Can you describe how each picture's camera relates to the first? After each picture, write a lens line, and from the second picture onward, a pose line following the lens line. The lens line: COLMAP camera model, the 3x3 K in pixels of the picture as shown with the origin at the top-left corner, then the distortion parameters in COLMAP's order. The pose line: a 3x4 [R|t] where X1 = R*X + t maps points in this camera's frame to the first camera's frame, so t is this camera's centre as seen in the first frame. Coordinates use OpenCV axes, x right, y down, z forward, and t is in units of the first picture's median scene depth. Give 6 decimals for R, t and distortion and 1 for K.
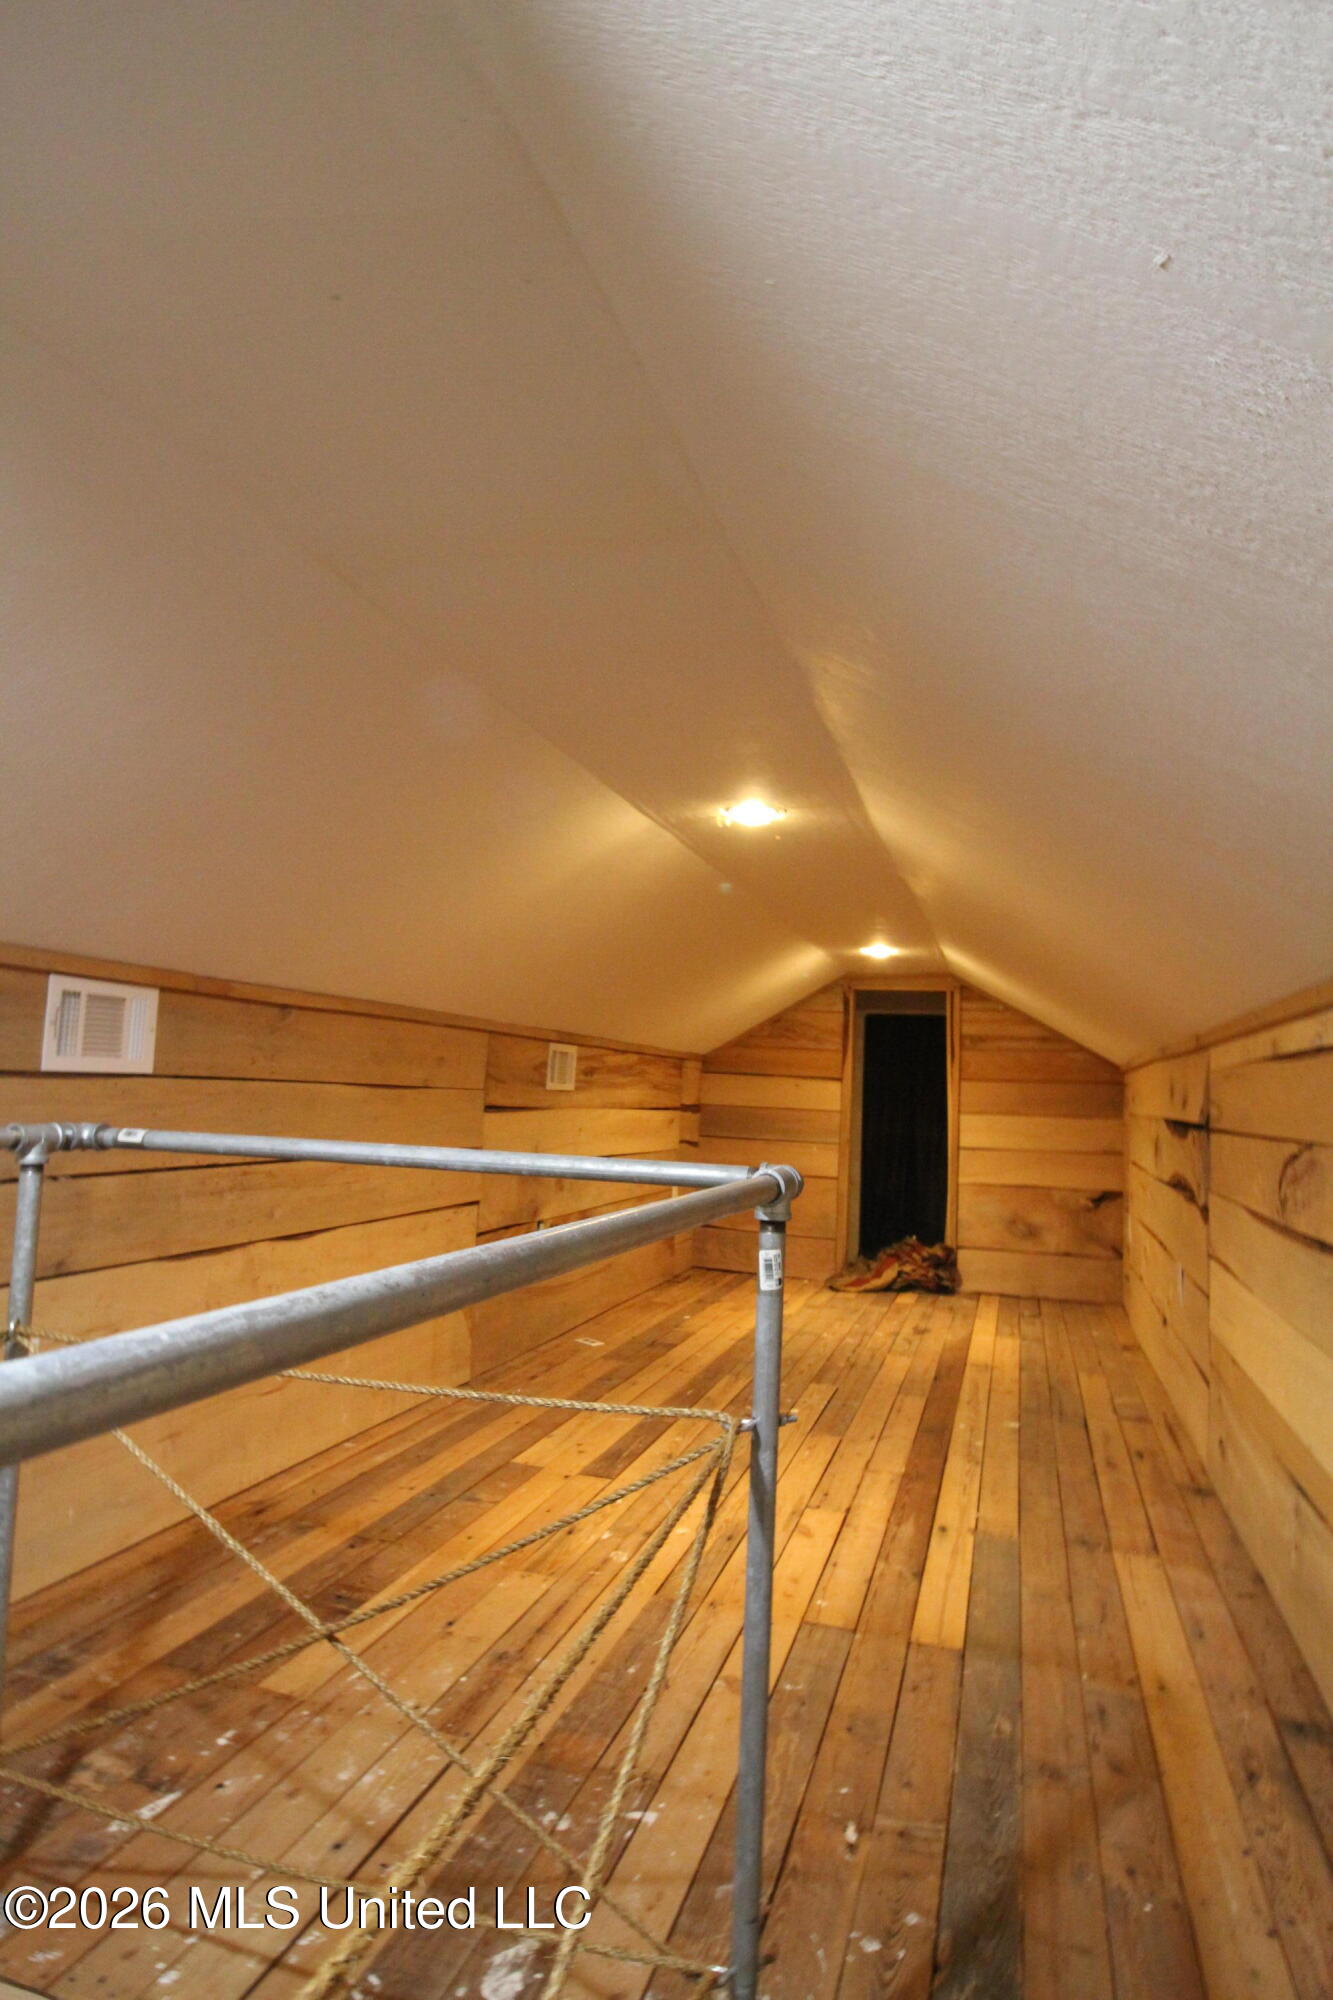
lens RADIAL K [[1095.4, 0, 676.7], [0, 1095.4, 1035.2], [0, 0, 1]] dist [0.017552, -0.029867]
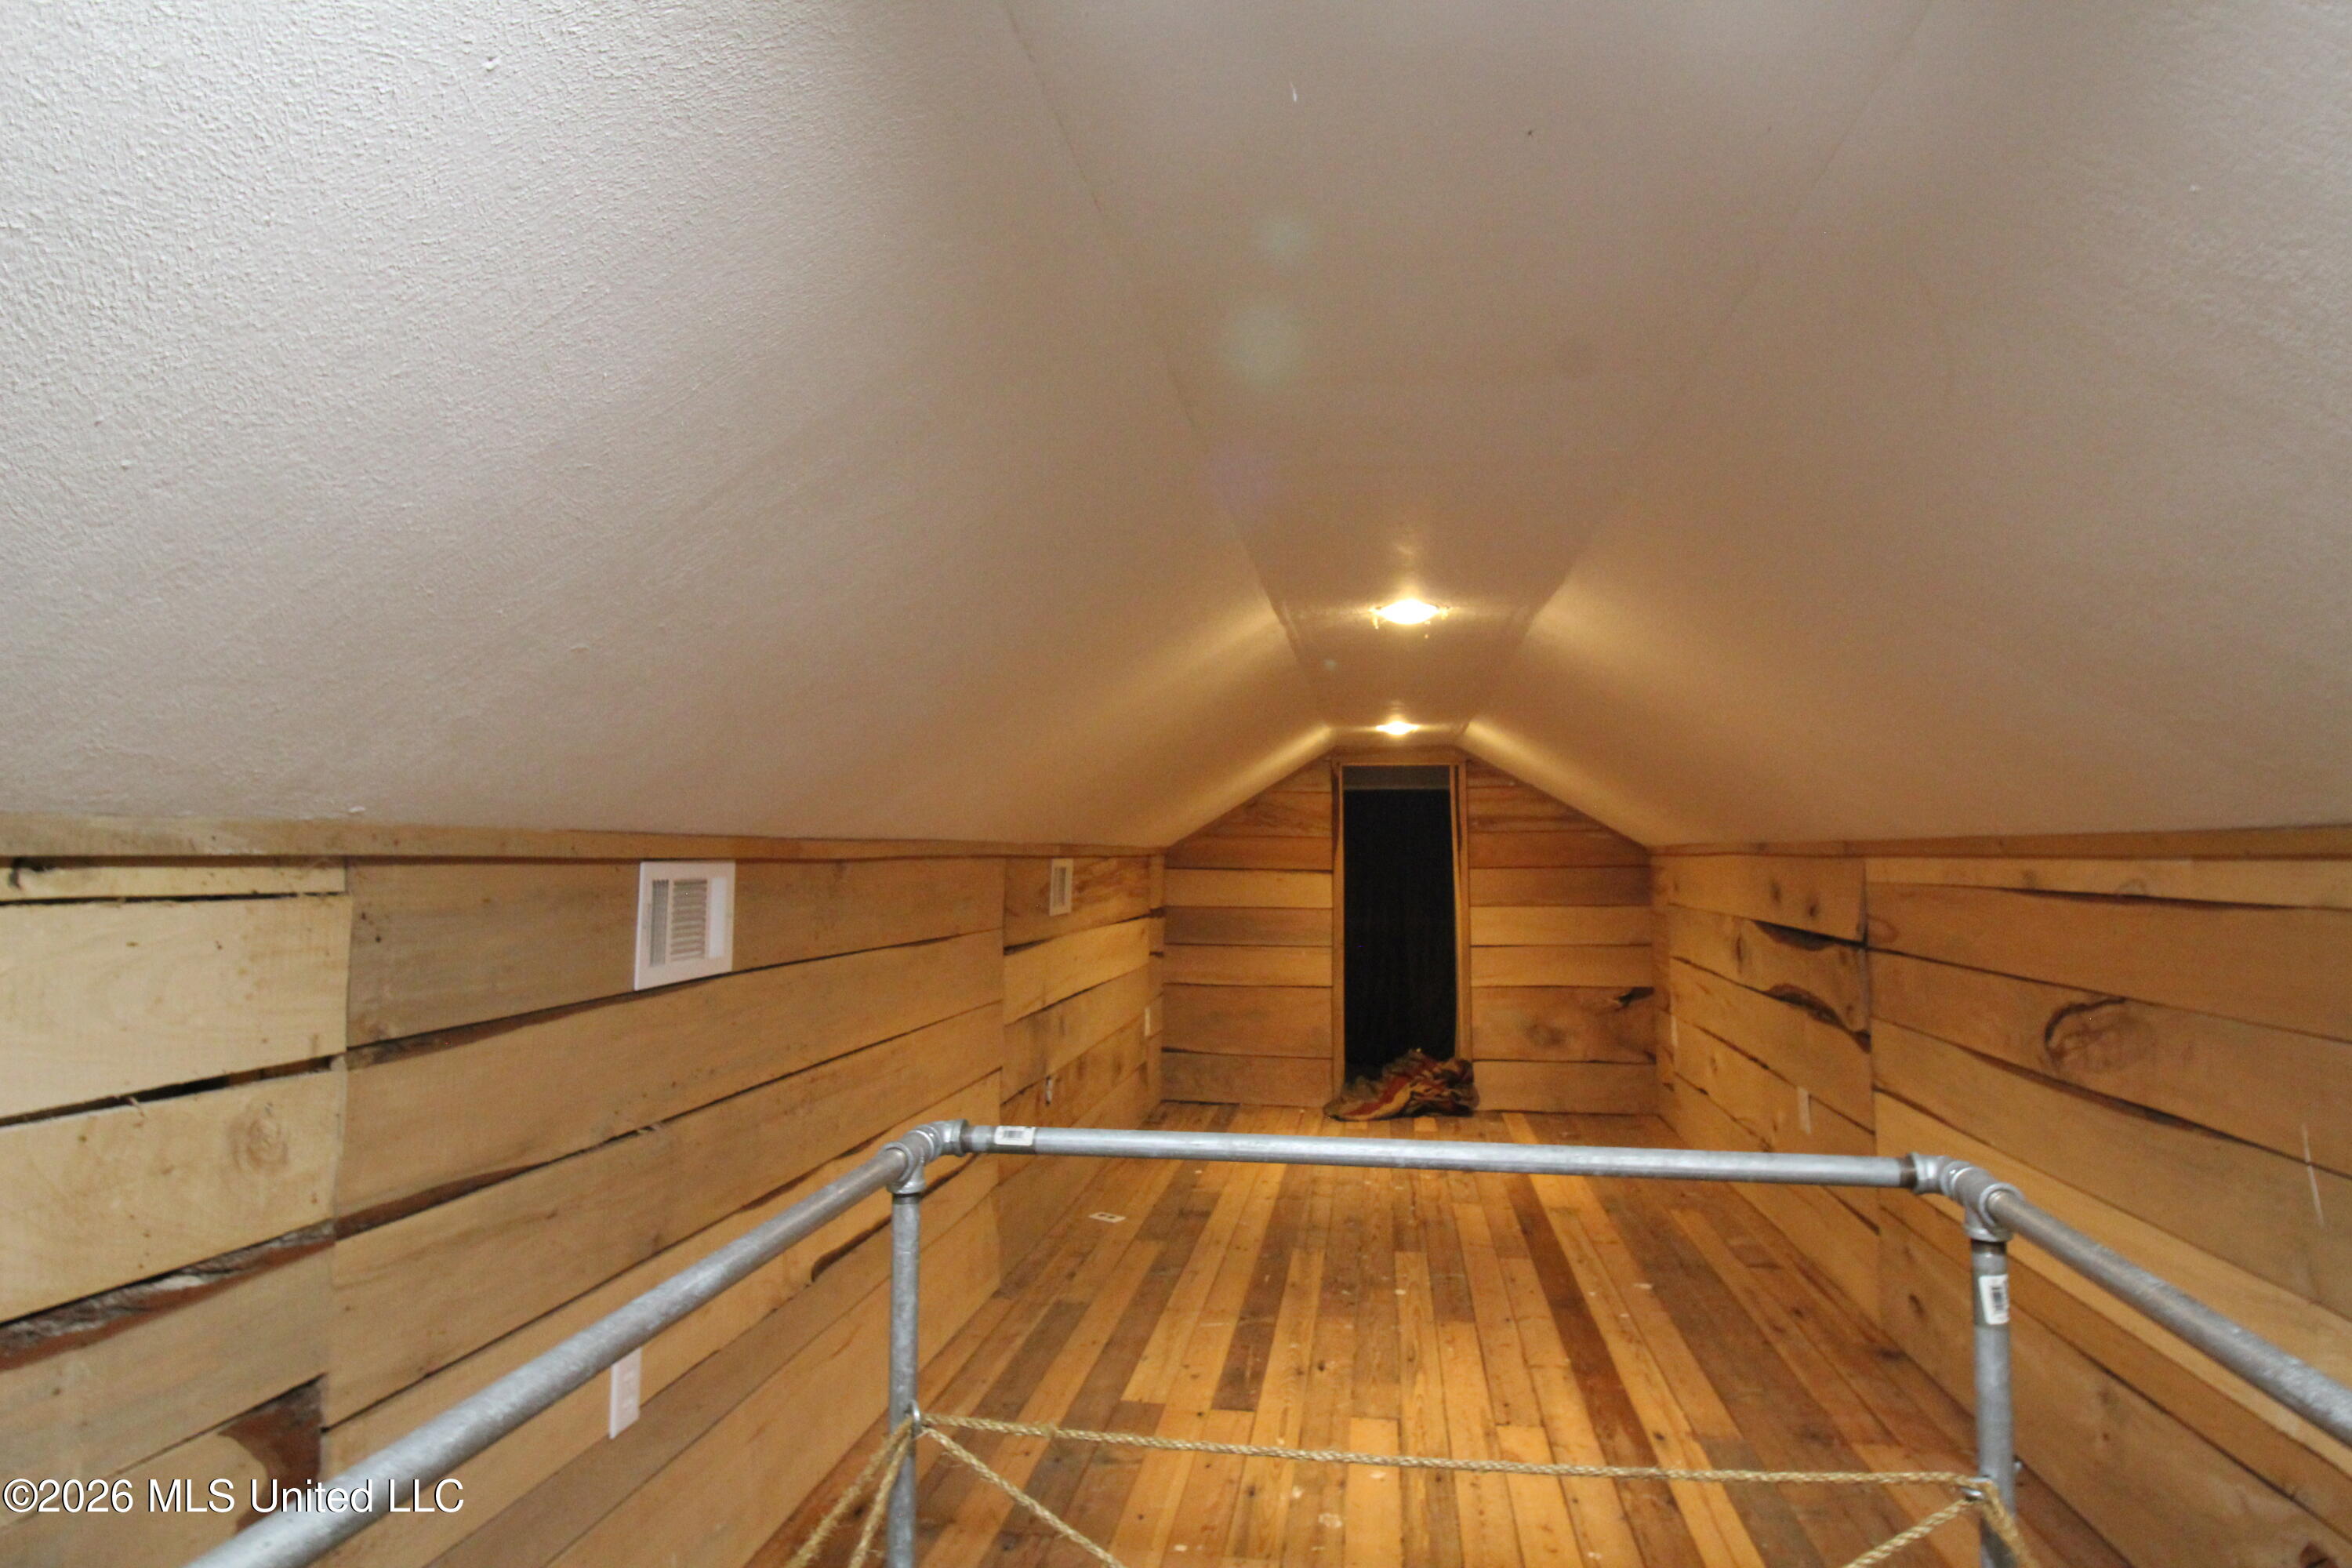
lens RADIAL K [[1288.2, 0, 1176.0], [0, 1288.2, 784.0], [0, 0, 1]] dist [0.017552, -0.029867]
pose [[0.987746, -0.030390, 0.153085, -0.138893], [0.029925, 0.999538, 0.005343, -0.042151], [-0.153176, -0.000696, 0.988199, 0.024728]]
